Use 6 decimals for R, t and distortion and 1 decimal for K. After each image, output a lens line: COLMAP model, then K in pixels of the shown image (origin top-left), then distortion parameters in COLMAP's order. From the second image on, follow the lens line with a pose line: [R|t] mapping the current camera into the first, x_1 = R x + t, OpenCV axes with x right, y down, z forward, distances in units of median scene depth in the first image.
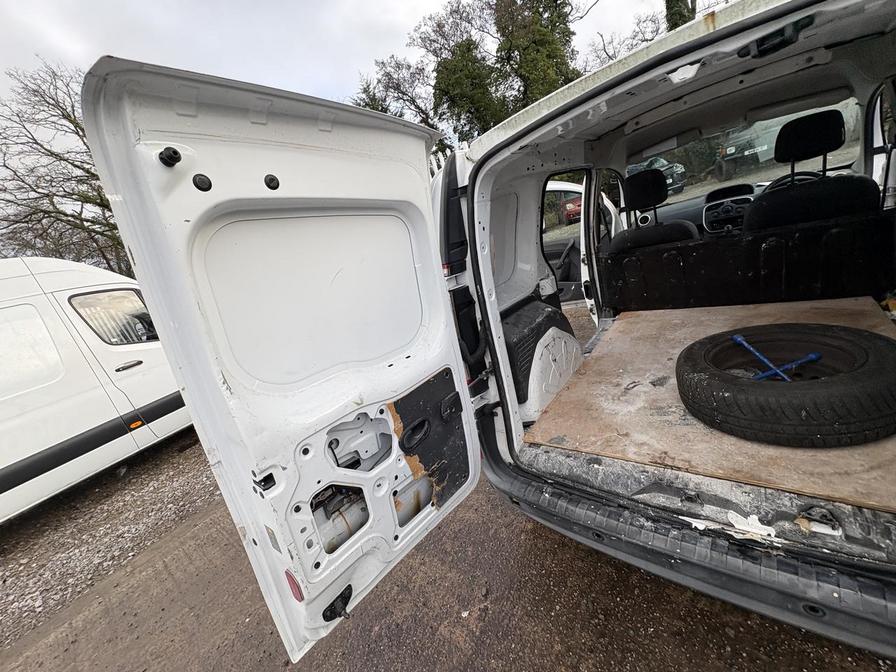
lens RADIAL K [[356.0, 0, 449.1], [0, 356.0, 337.9], [0, 0, 1]] dist [0.001017, -0.000308]
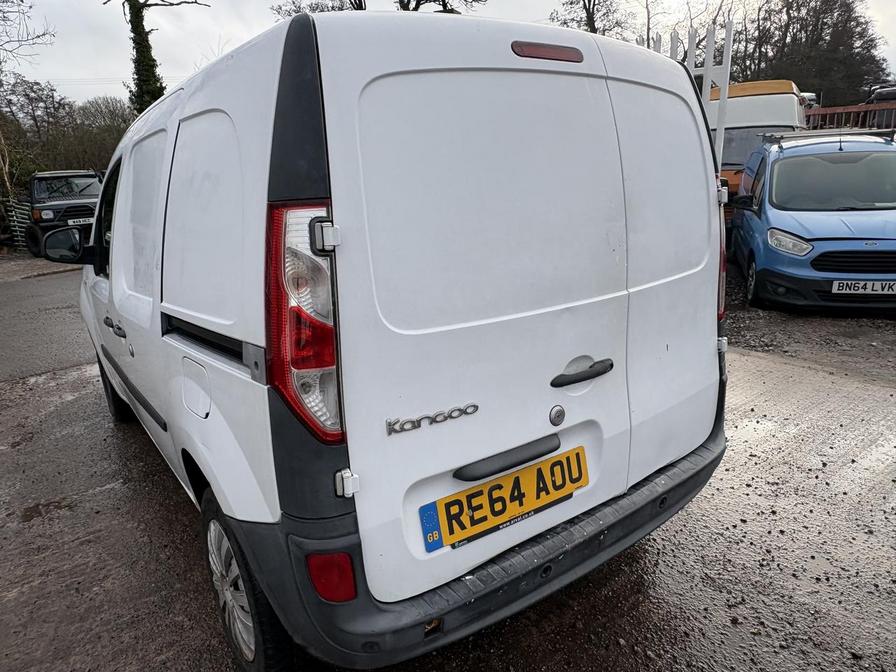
lens RADIAL K [[588.9, 0, 452.5], [0, 588.9, 333.8], [0, 0, 1]] dist [0.005692, -0.002341]
pose [[0.258135, 0.020295, 0.965896, -0.536088], [0.279212, 0.955549, -0.094697, 0.080523], [-0.924882, 0.294134, 0.240994, 0.446949]]
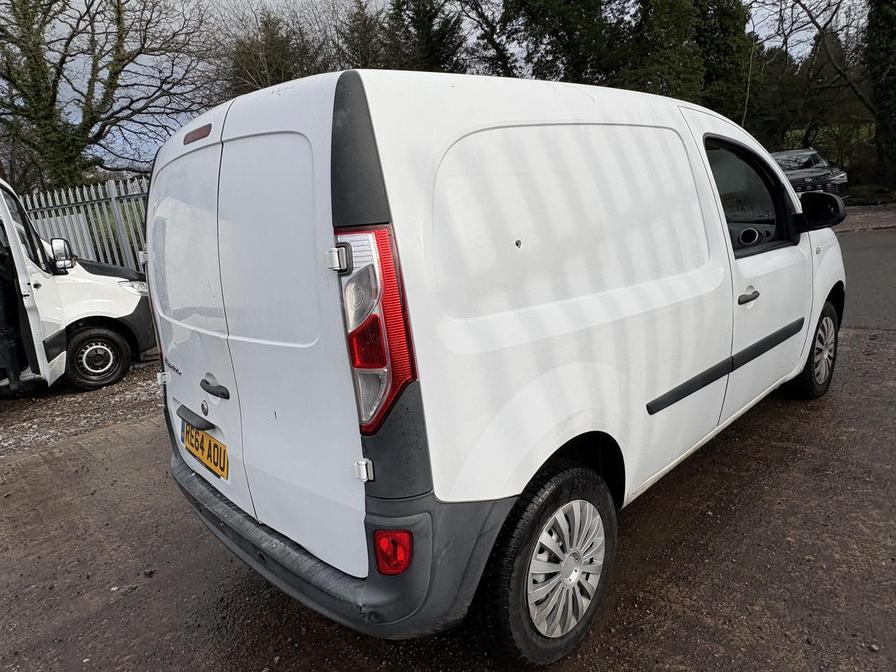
lens RADIAL K [[588.9, 0, 447.3], [0, 588.9, 330.8], [0, 0, 1]] dist [0.005692, -0.002341]
pose [[0.974495, 0.203517, -0.094556, 0.747525], [-0.209458, 0.976111, -0.057742, -0.014422], [0.080546, 0.076074, 0.993844, -0.474283]]
